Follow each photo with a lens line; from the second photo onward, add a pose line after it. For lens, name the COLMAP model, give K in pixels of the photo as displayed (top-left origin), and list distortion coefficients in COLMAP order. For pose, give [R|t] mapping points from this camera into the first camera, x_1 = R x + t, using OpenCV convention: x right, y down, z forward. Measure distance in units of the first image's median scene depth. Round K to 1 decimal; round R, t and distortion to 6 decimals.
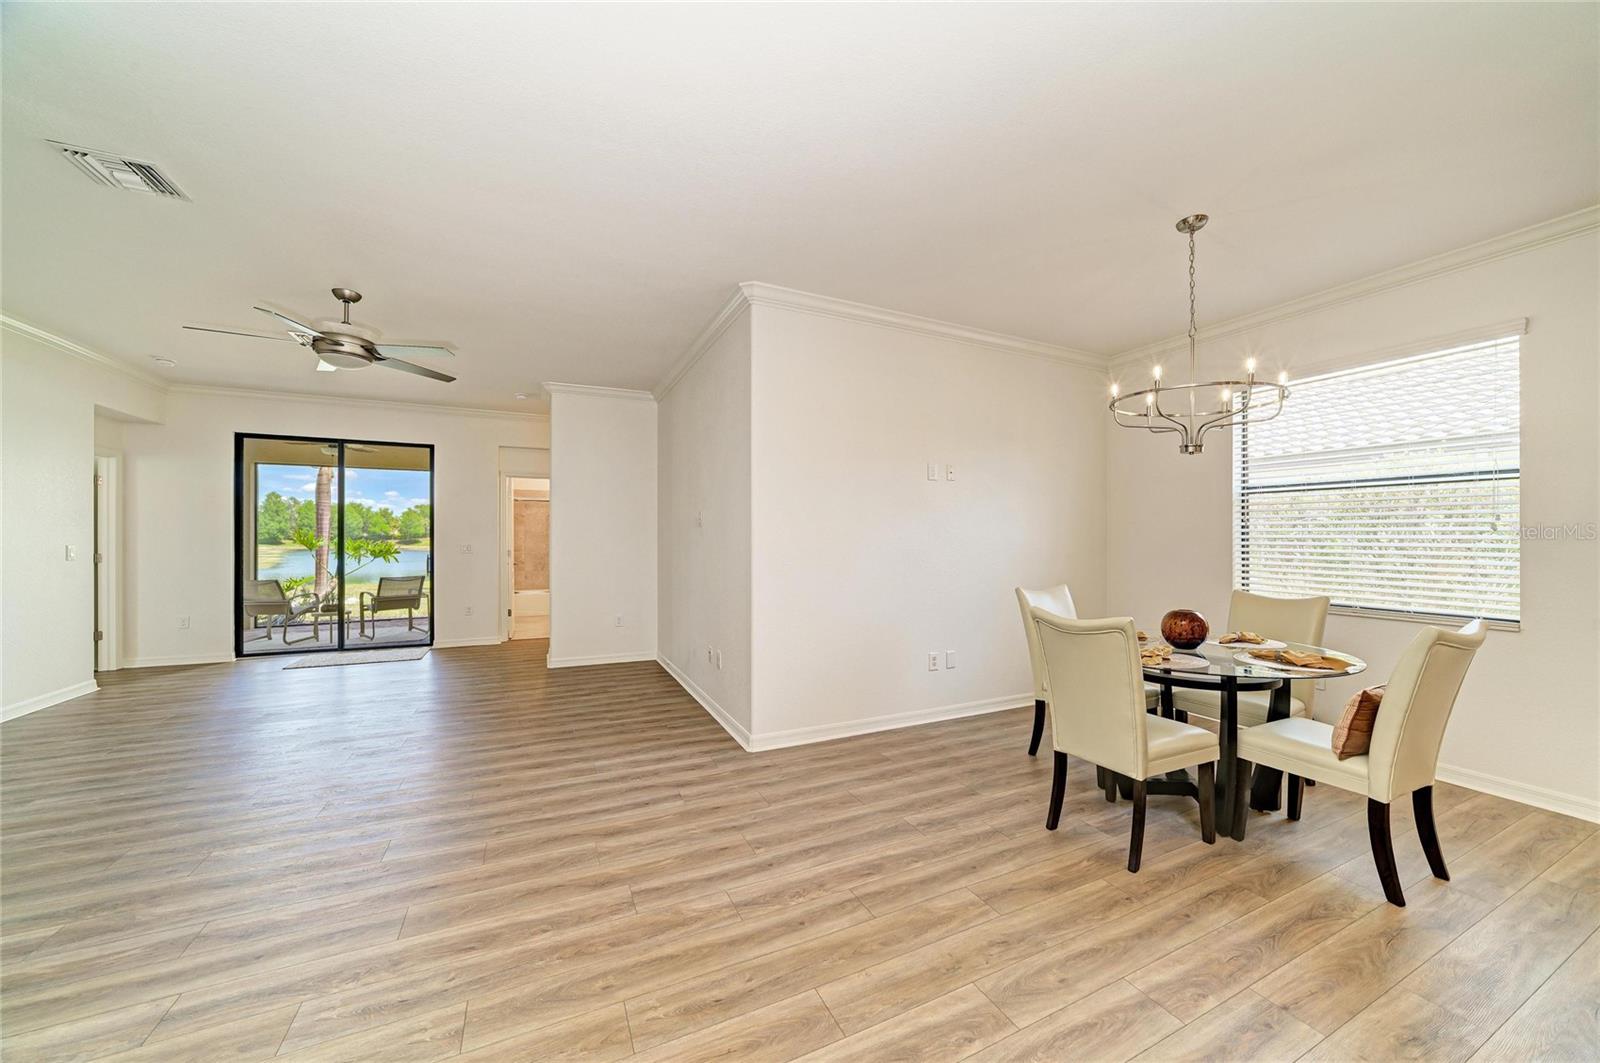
lens RADIAL K [[568.4, 0, 801.4], [0, 568.4, 554.0], [0, 0, 1]] dist [-0.023994, 0.005510]
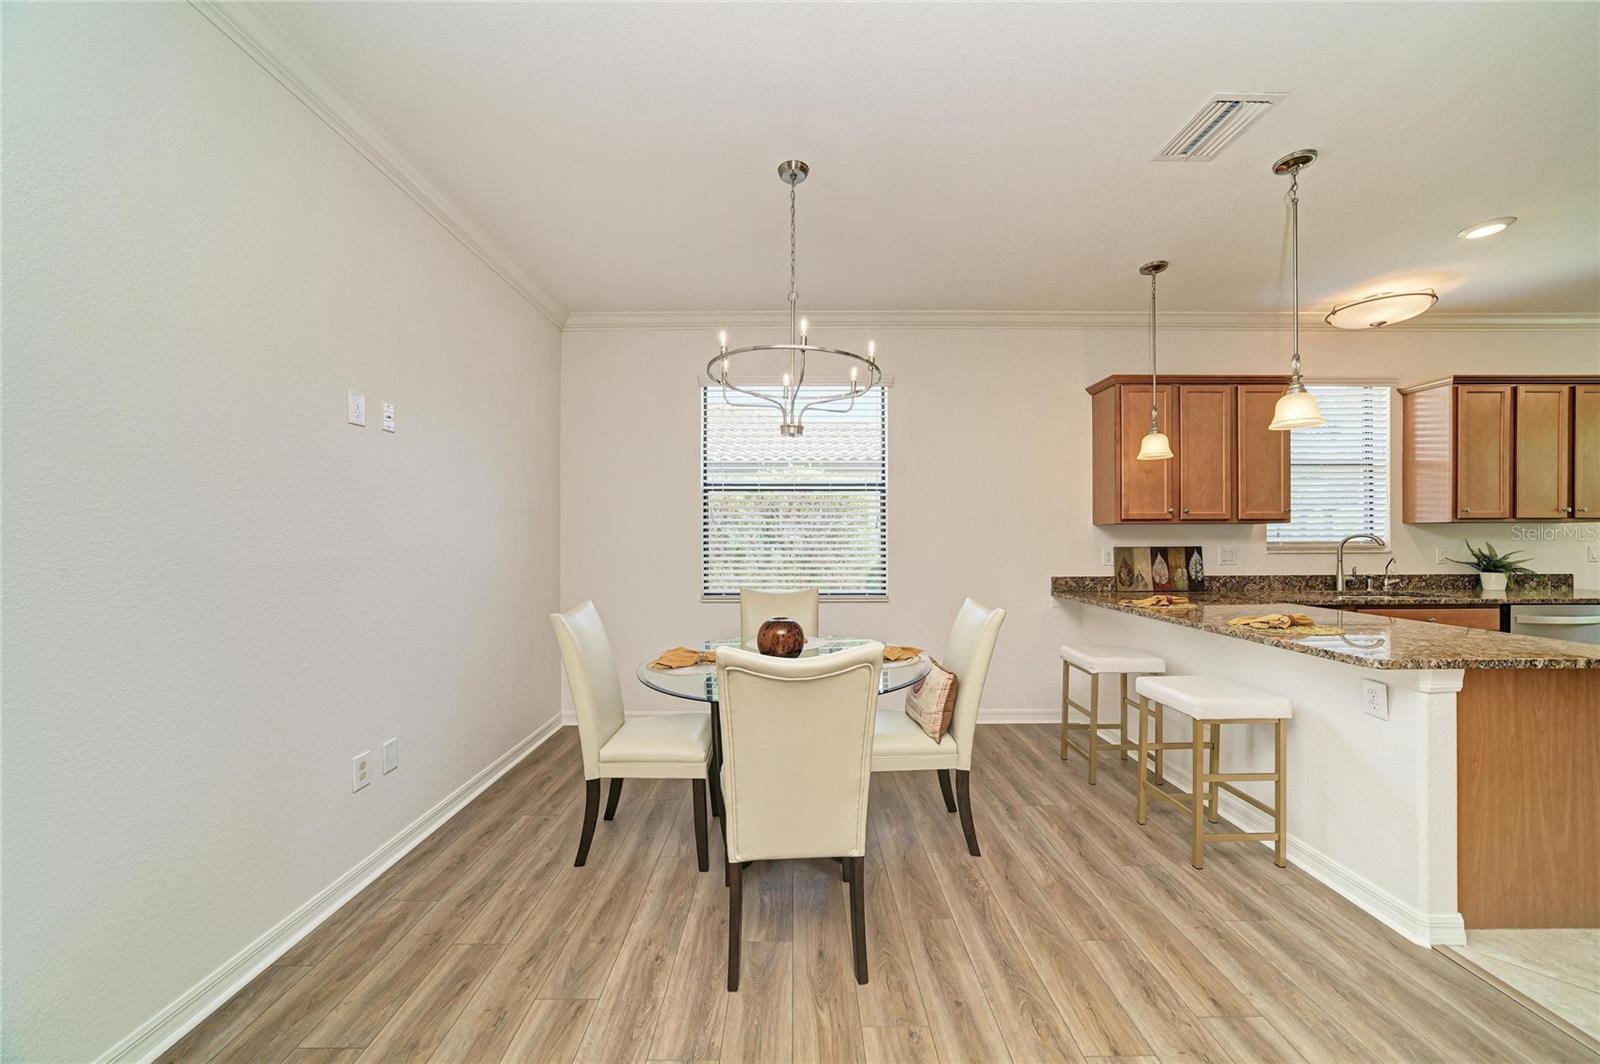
lens RADIAL K [[570.8, 0, 796.1], [0, 570.8, 540.1], [0, 0, 1]] dist [-0.021737, 0.005915]
pose [[0.426195, -0.012954, 0.904539, -0.062142], [0.031374, 0.999508, -0.000469, -0.011780], [-0.904087, 0.028579, 0.426392, 0.395902]]
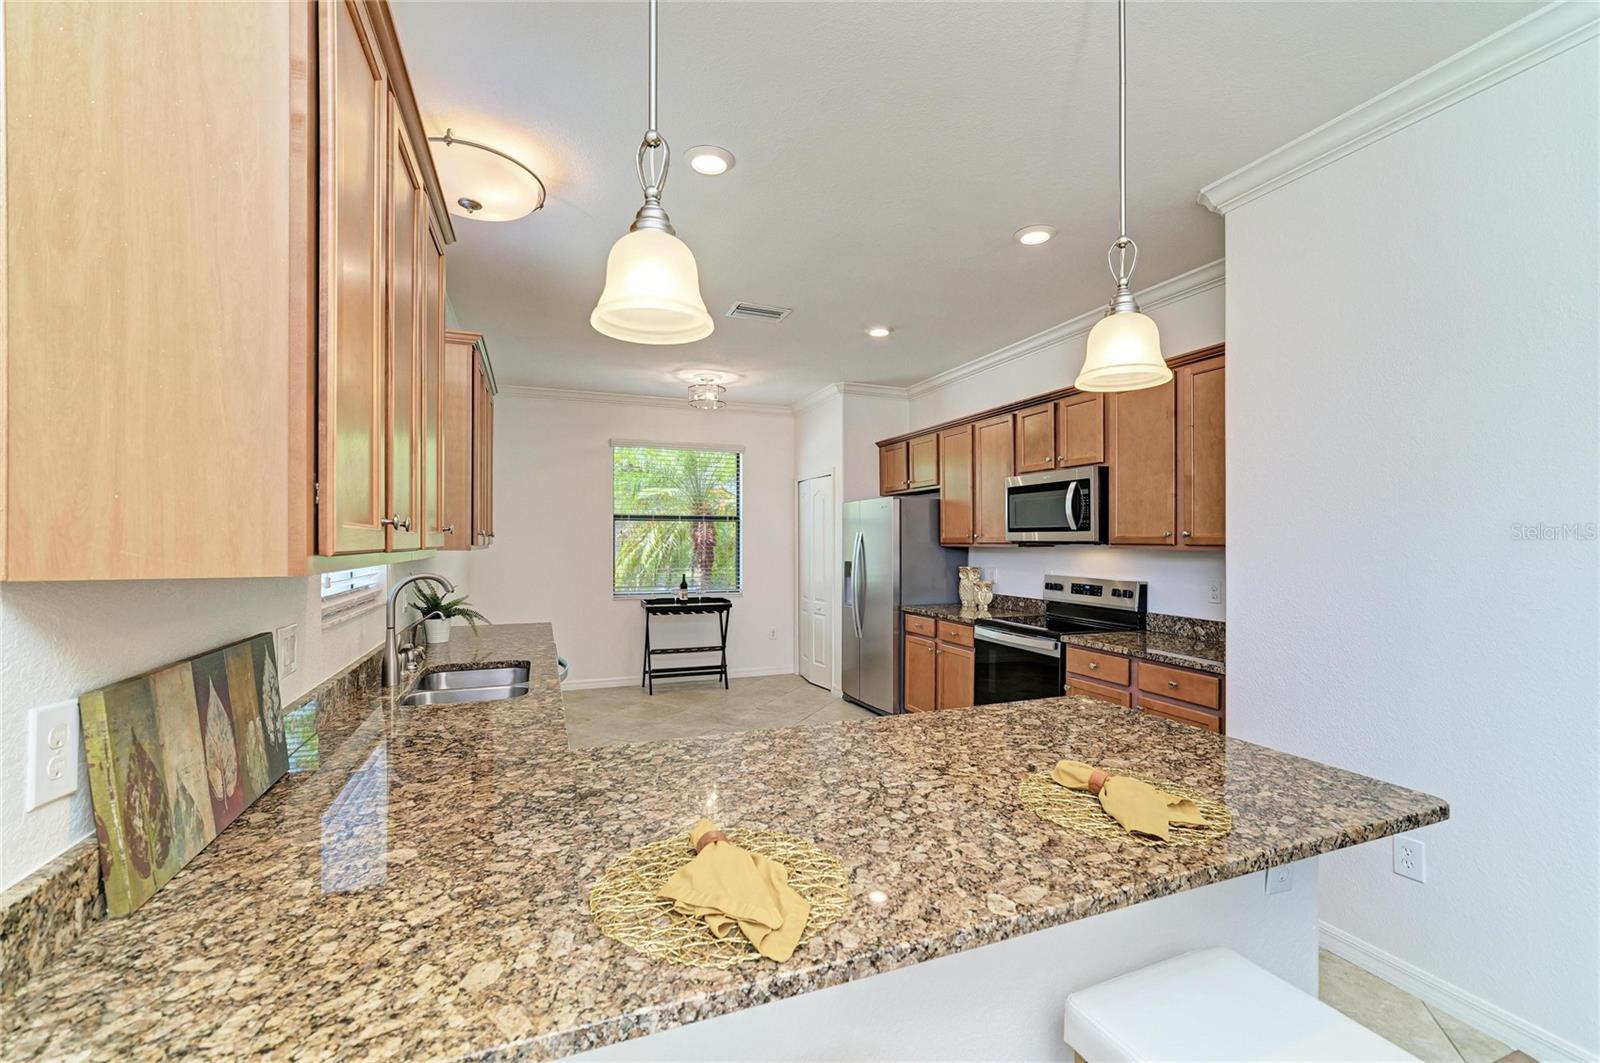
lens RADIAL K [[671.3, 0, 805.4], [0, 671.3, 540.2], [0, 0, 1]] dist [-0.007253, 0.000675]
pose [[-0.998148, -0.007247, 0.060397, 0.787246], [-0.005627, 0.999621, 0.026961, -0.040343], [-0.060570, 0.026571, -0.997810, 0.518946]]
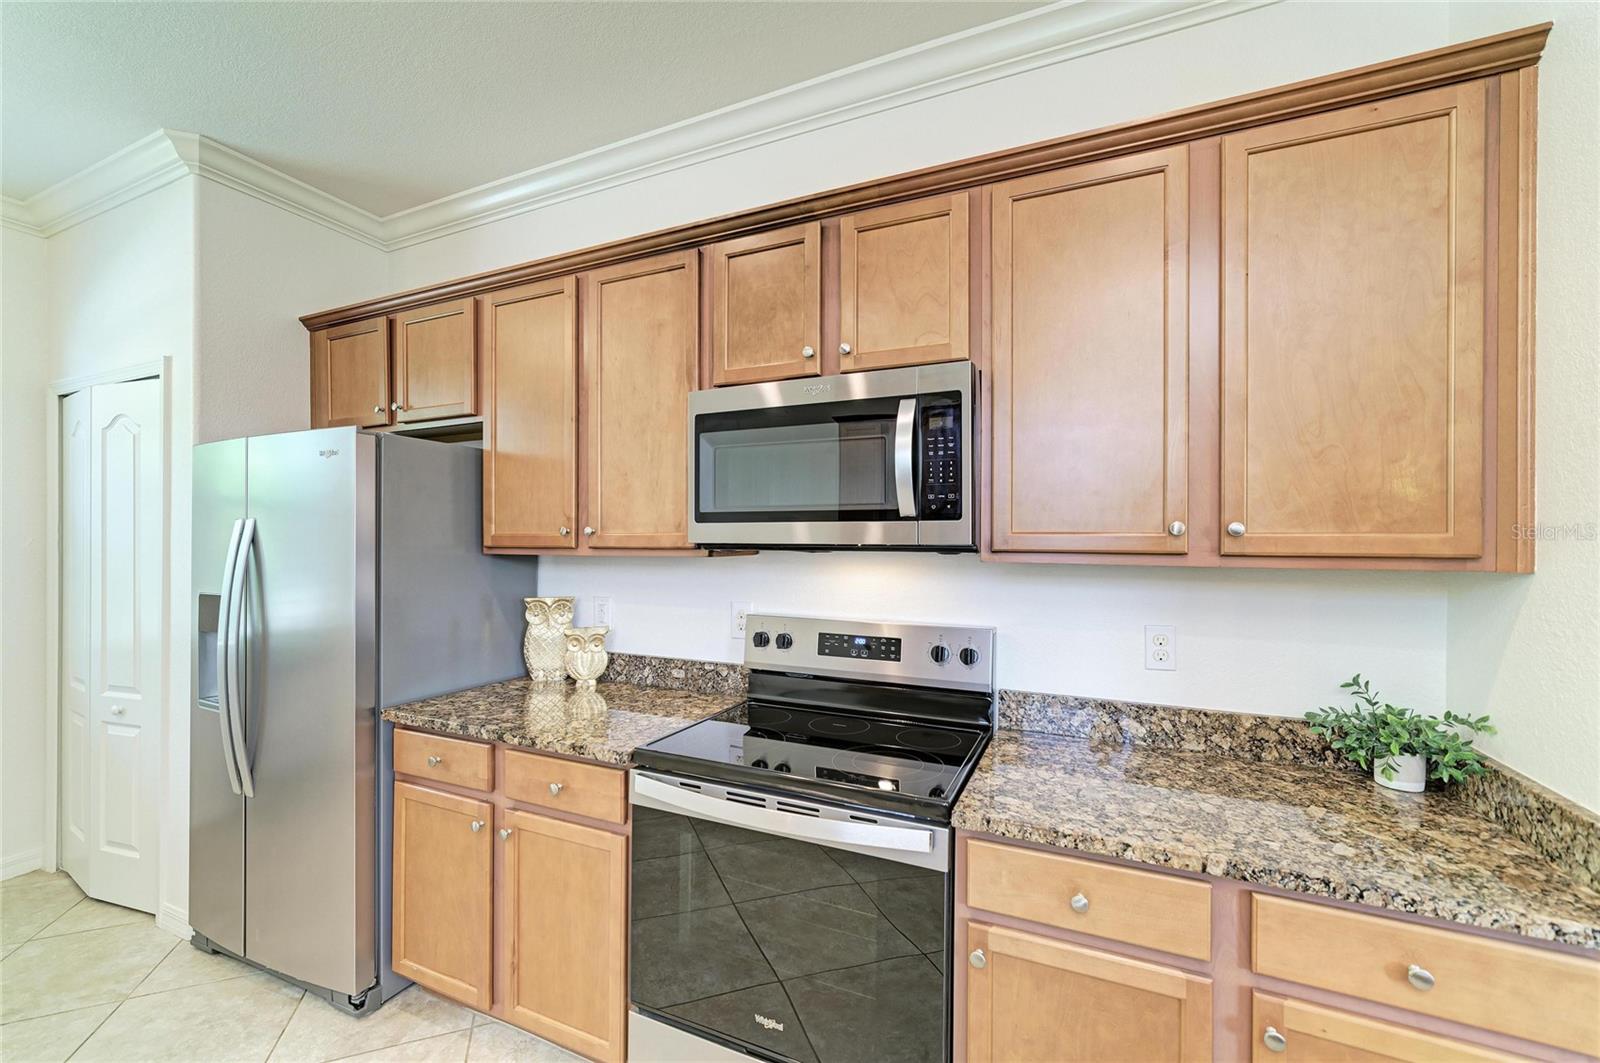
lens RADIAL K [[648.0, 0, 805.8], [0, 648.0, 537.0], [0, 0, 1]] dist [-0.008246, 0.000528]
pose [[-0.758118, -0.012654, -0.651994, 0.756382], [-0.025521, 0.999621, 0.010274, -0.022813], [0.651617, 0.024428, -0.758154, -0.185439]]
